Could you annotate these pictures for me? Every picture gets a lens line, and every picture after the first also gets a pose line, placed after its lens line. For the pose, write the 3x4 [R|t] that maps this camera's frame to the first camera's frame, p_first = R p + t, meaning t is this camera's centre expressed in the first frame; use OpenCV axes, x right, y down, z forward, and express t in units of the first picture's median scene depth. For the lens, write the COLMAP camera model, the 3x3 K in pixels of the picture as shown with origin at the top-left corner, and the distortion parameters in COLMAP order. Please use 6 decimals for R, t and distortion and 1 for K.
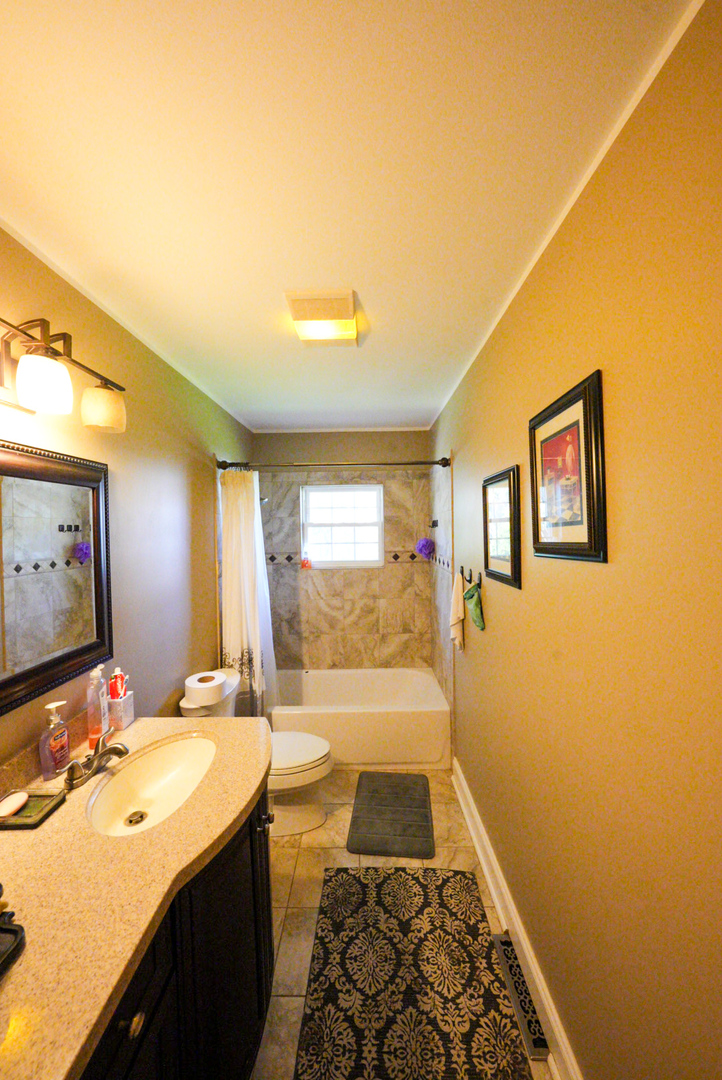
lens RADIAL K [[373.6, 0, 359.1], [0, 373.6, 530.6], [0, 0, 1]] dist [-0.025365, 0.005664]
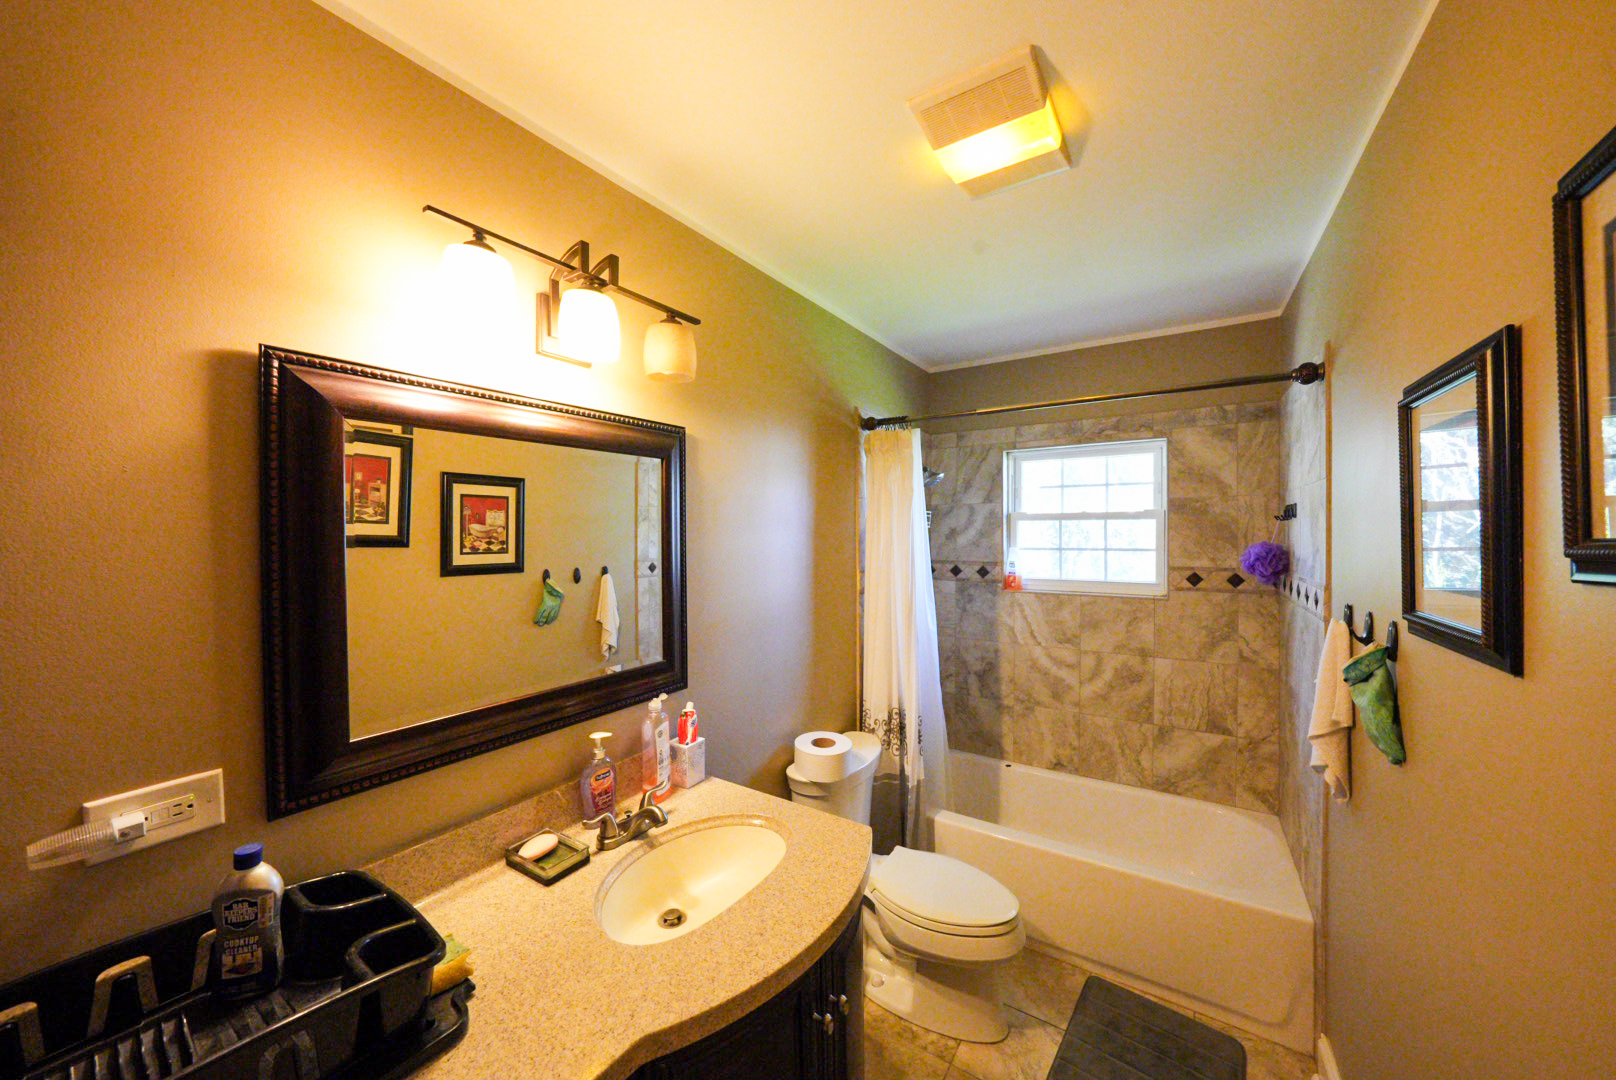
lens RADIAL K [[559.0, 0, 806.8], [0, 559.0, 533.9], [0, 0, 1]] dist [-0.025365, 0.005664]
pose [[0.840503, 0.012822, -0.541654, 0.097571], [-0.012145, 0.999915, 0.004824, 0.019287], [0.541670, 0.002524, 0.840587, 0.133568]]
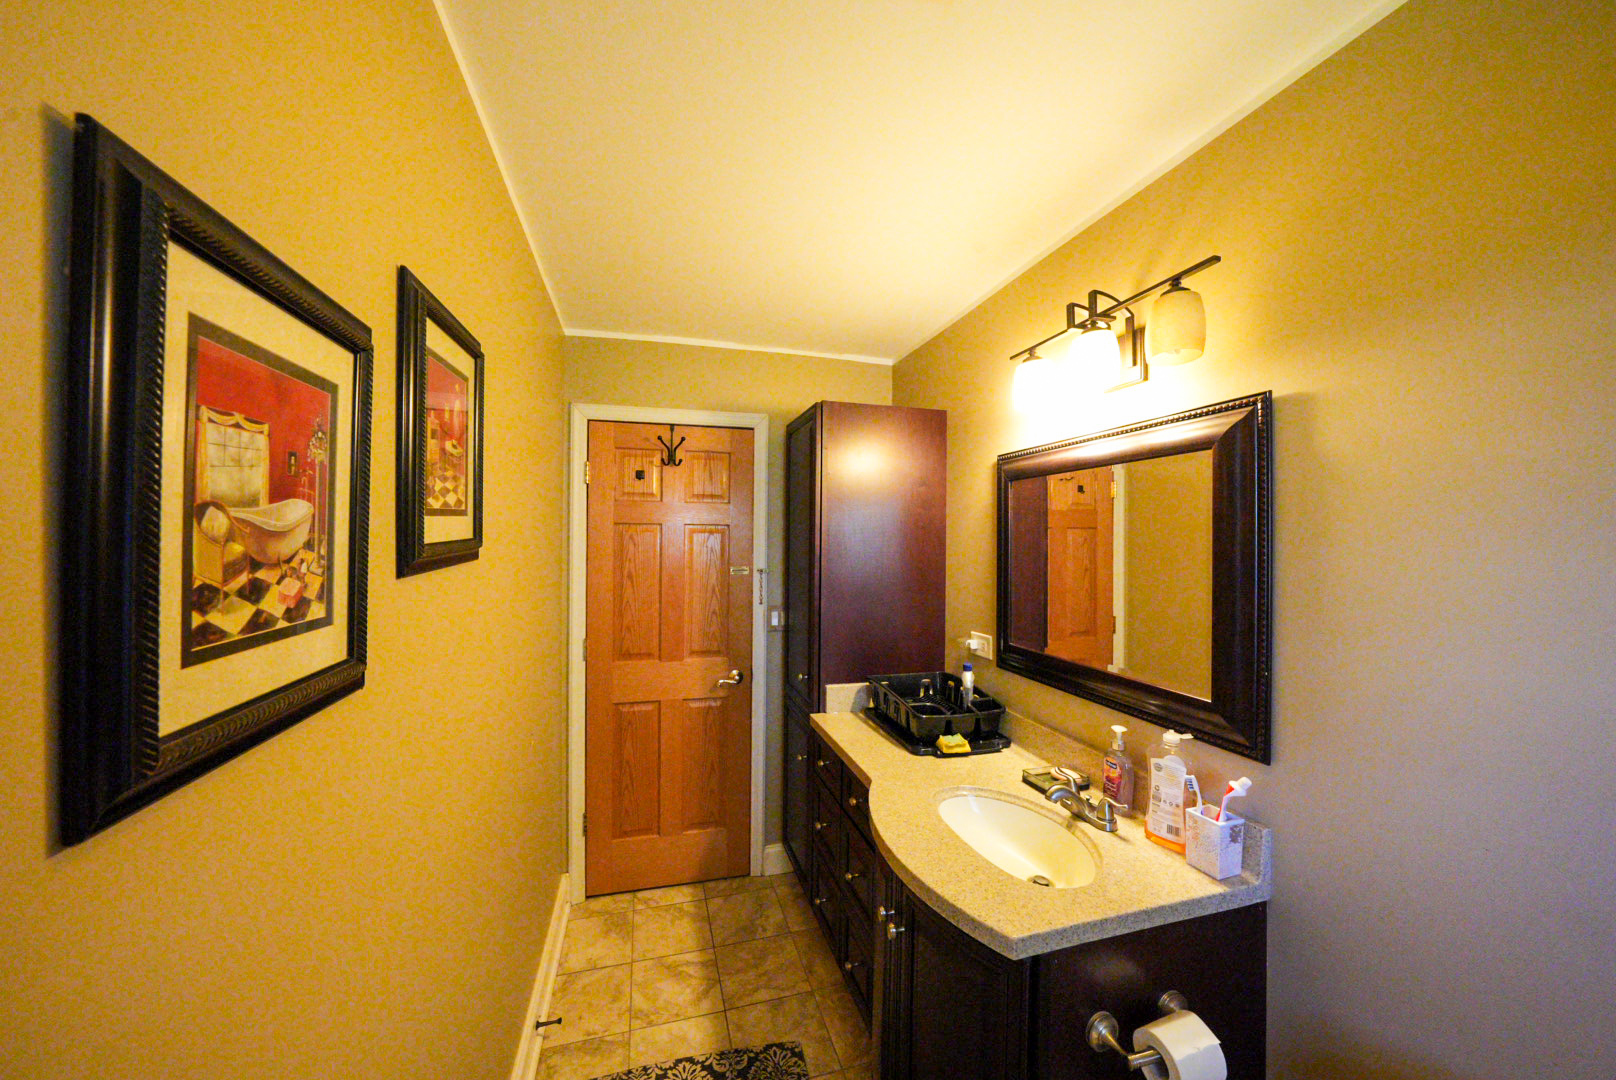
lens RADIAL K [[559.0, 0, 802.1], [0, 559.0, 535.7], [0, 0, 1]] dist [-0.025365, 0.005664]
pose [[-0.958540, 0.007973, -0.284846, 0.121811], [0.007149, 0.999967, 0.003934, 0.013157], [0.284868, 0.001734, -0.958565, 1.102491]]
